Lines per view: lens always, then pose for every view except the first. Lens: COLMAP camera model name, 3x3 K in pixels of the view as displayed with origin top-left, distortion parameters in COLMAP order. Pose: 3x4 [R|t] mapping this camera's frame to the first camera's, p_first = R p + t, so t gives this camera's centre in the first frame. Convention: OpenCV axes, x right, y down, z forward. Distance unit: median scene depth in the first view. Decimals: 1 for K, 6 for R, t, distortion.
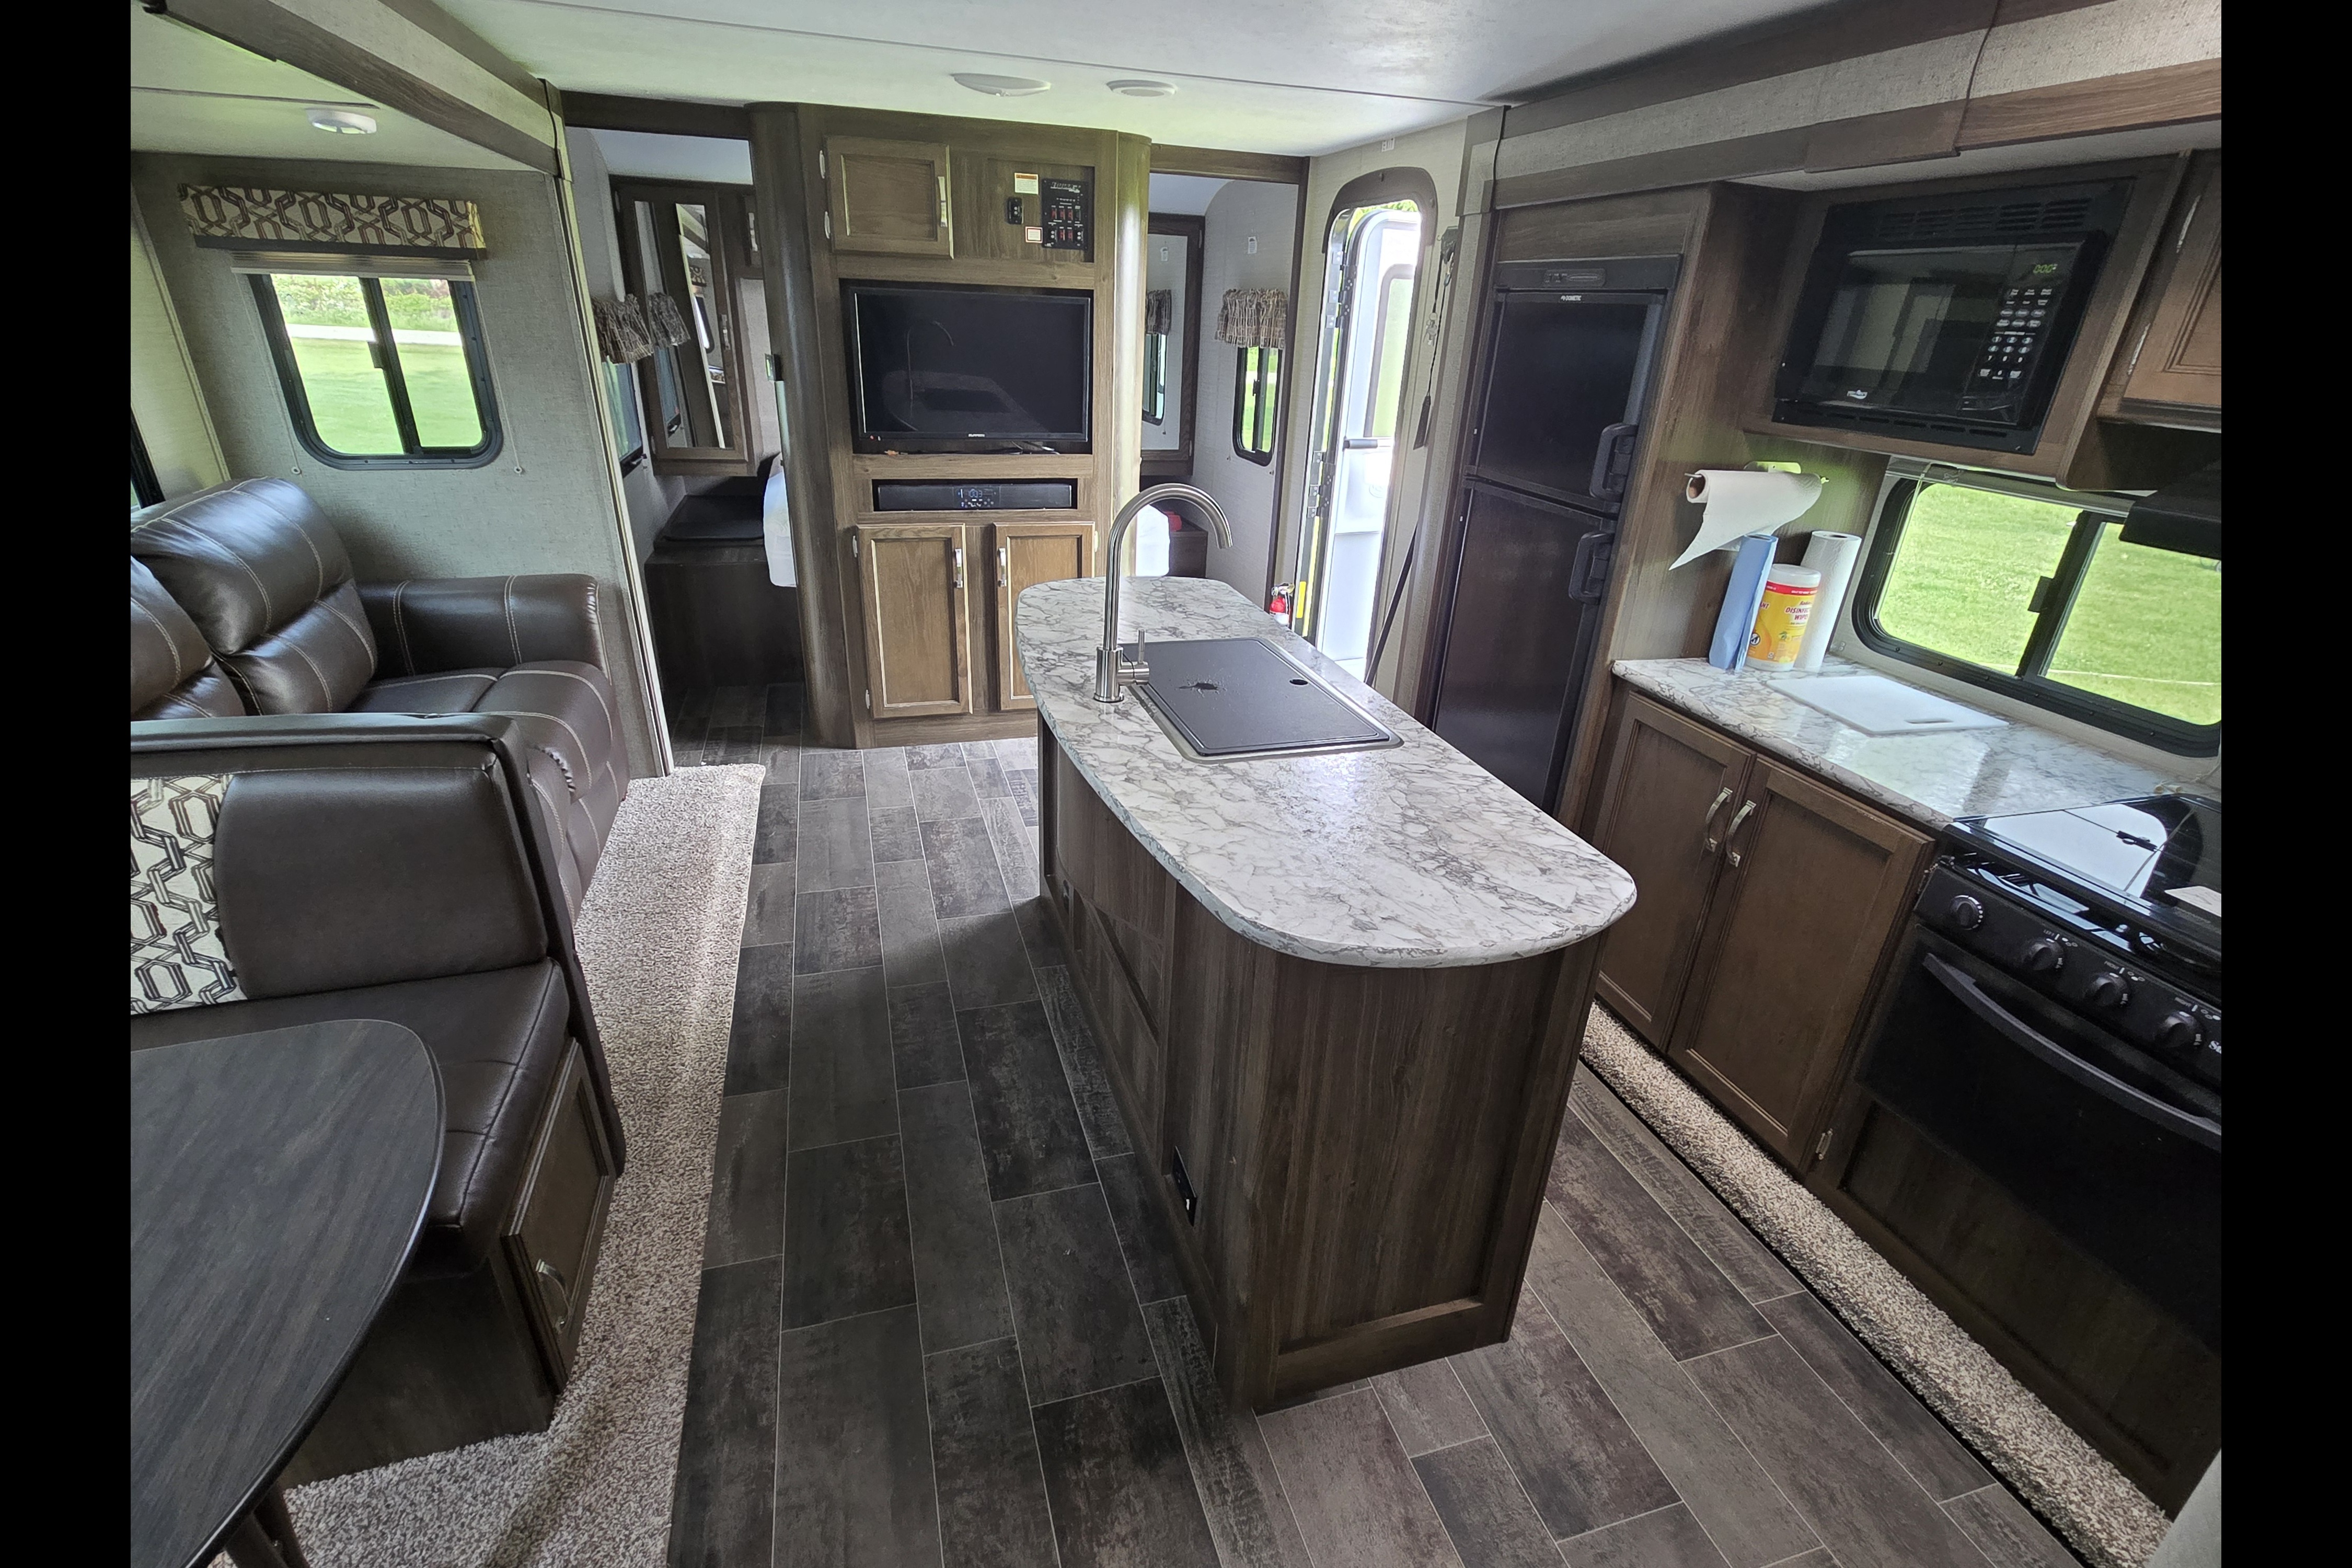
lens RADIAL K [[1060.0, 0, 1176.0], [0, 1060.0, 784.0], [0, 0, 1]] dist [-0.001046, 0.010086]
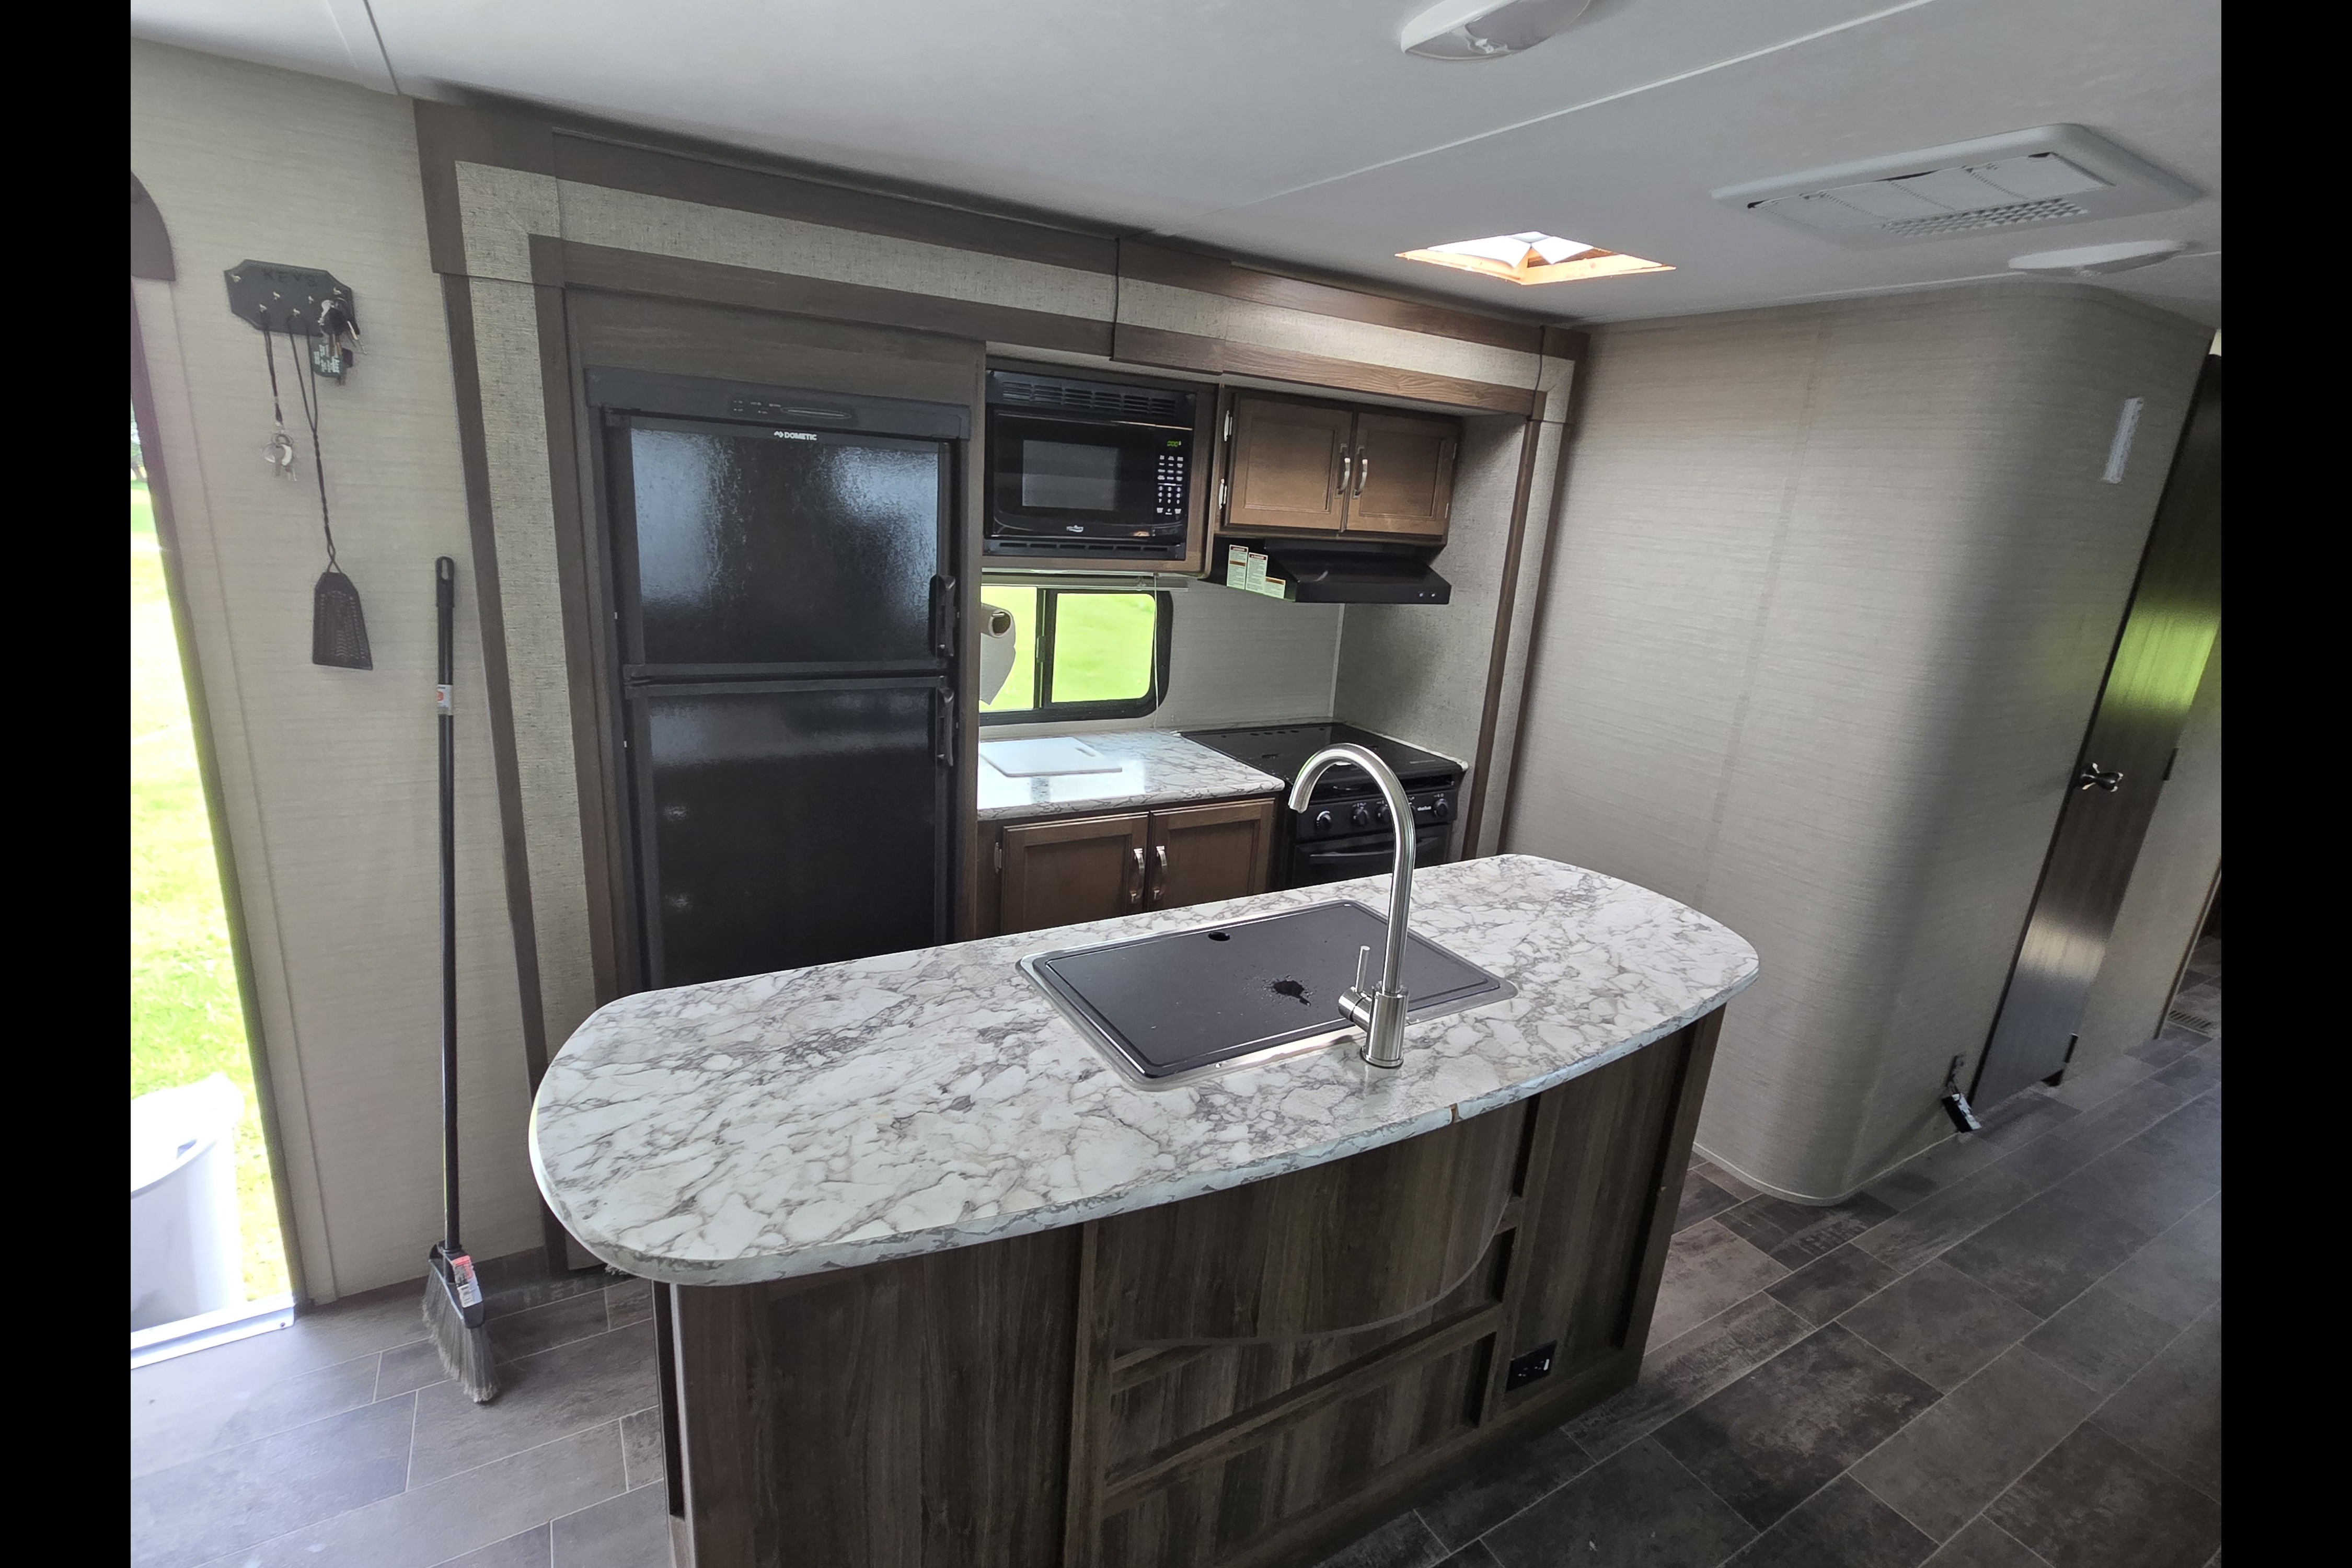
lens RADIAL K [[1060.0, 0, 1176.0], [0, 1060.0, 784.0], [0, 0, 1]] dist [-0.001046, 0.010086]
pose [[-0.226687, -0.325676, 0.917904, -0.684467], [0.324648, 0.863276, 0.386469, -0.612388], [-0.918268, 0.385603, -0.089963, 1.248440]]
